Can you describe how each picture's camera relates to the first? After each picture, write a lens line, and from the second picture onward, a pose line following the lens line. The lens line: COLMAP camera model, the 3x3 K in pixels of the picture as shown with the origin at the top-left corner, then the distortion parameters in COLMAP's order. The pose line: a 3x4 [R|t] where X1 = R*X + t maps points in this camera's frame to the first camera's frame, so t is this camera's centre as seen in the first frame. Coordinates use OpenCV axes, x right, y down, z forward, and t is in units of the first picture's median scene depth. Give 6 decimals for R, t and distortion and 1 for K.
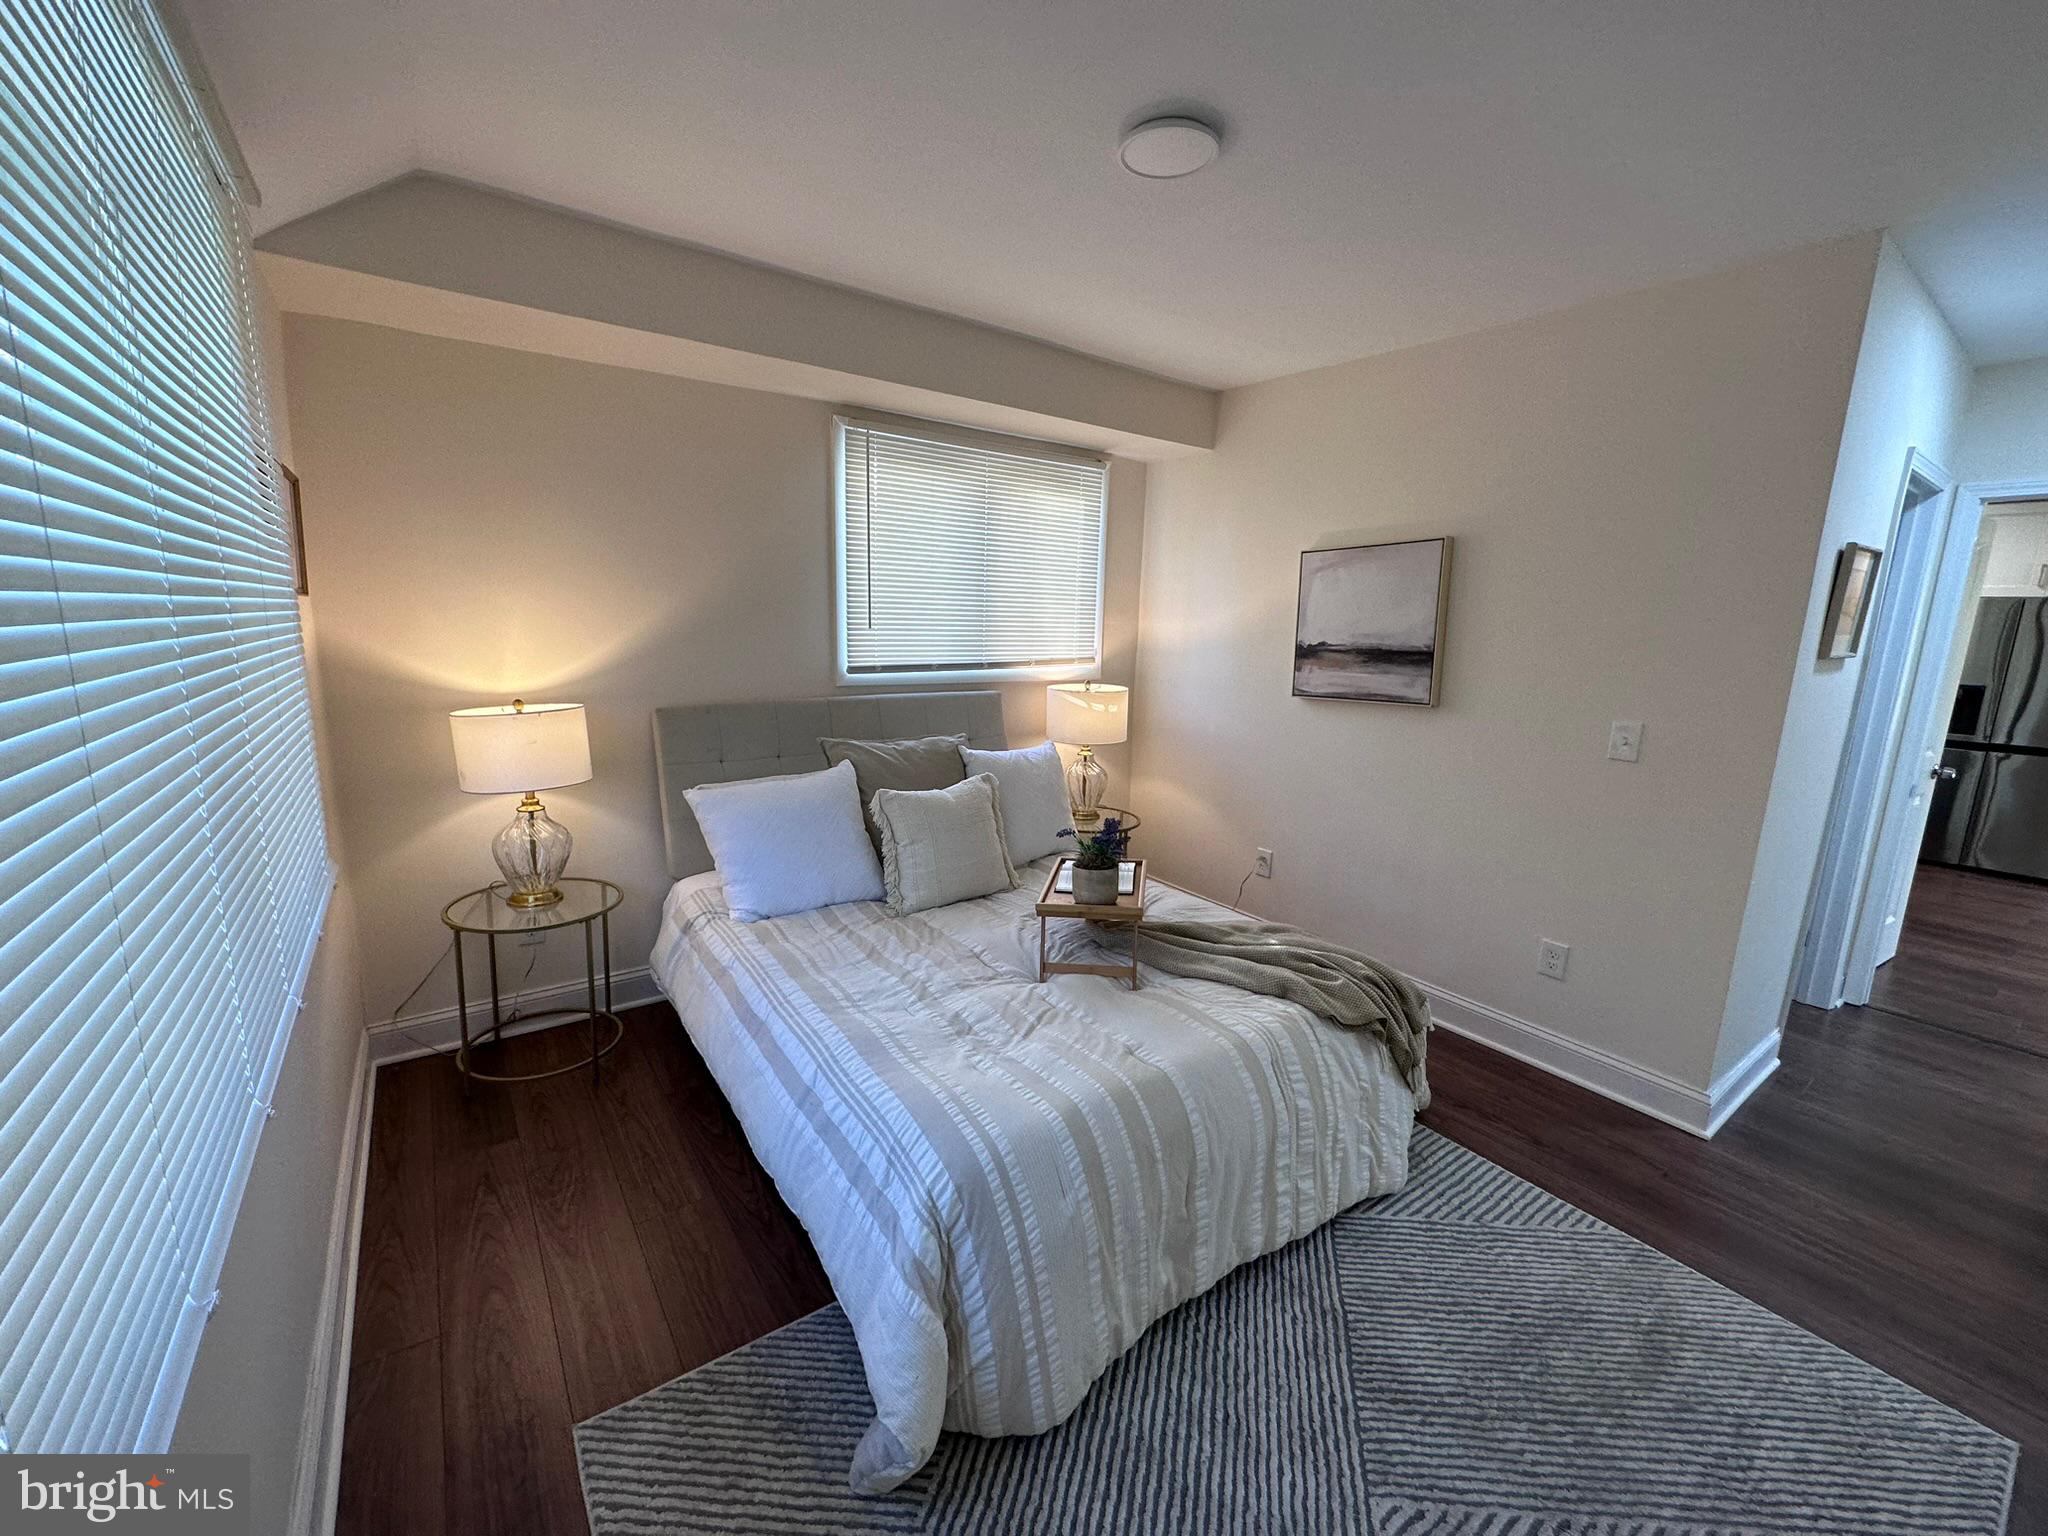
lens RADIAL K [[821.4, 0, 1018.4], [0, 821.4, 769.8], [0, 0, 1]] dist [-0.000236, 0.000312]
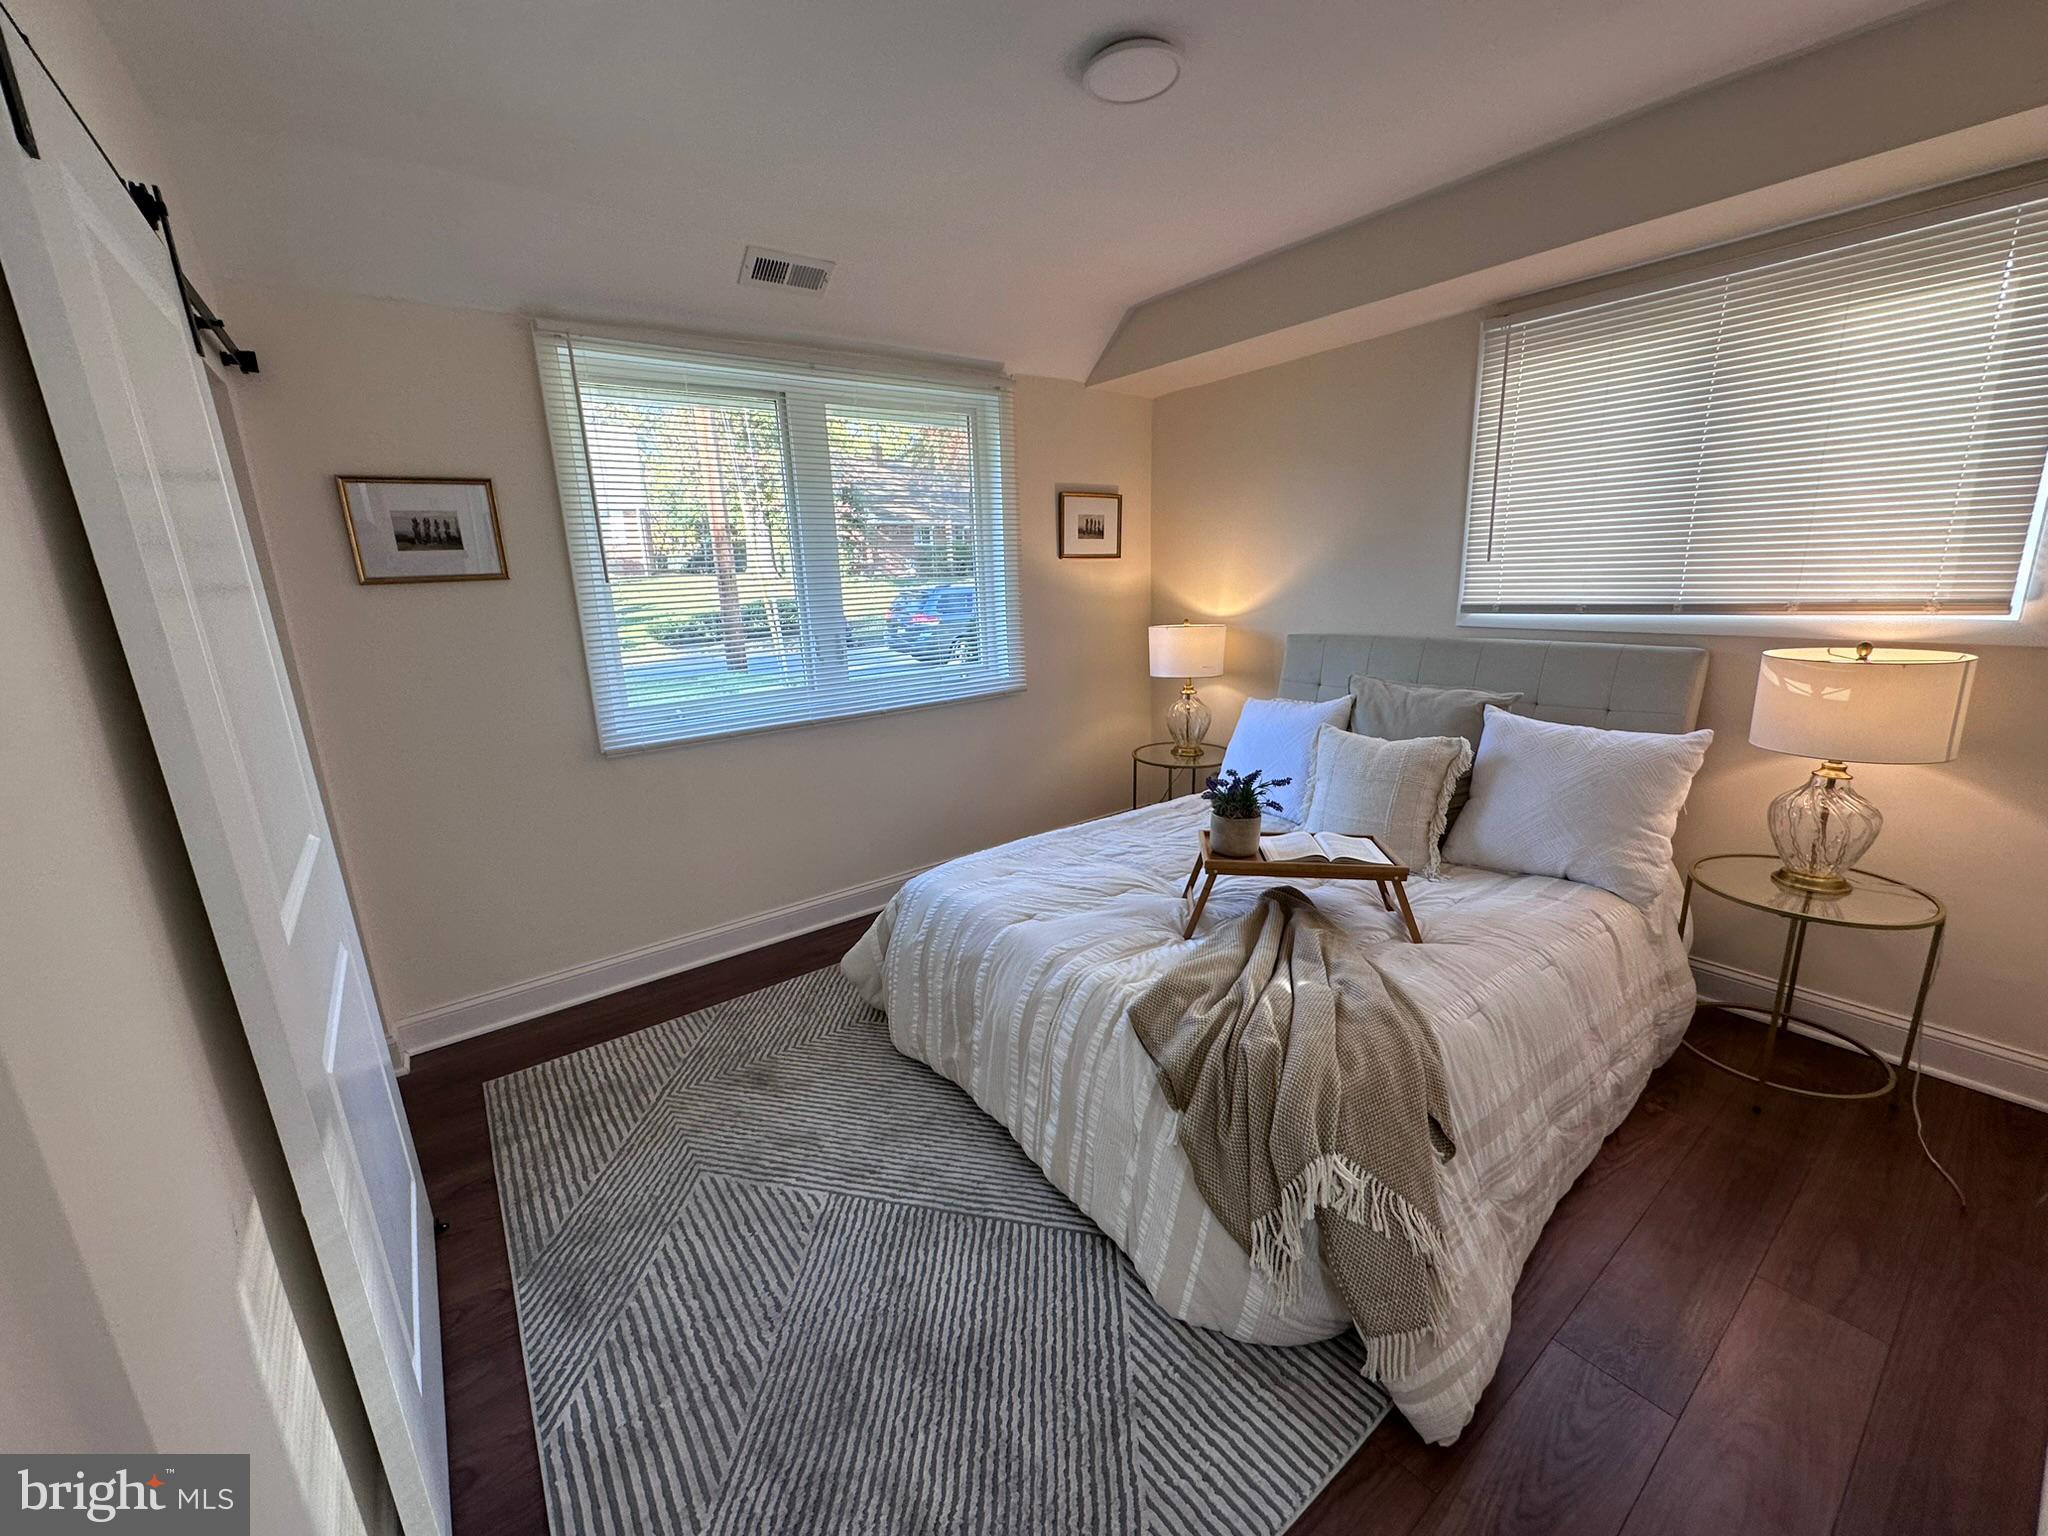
lens RADIAL K [[821.4, 0, 1021.6], [0, 821.4, 766.5], [0, 0, 1]] dist [-0.000236, 0.000312]
pose [[0.017826, 0.214486, -0.976564, 0.593907], [-0.139738, 0.967668, 0.209981, -0.062619], [0.990028, 0.132720, 0.047222, 0.415481]]
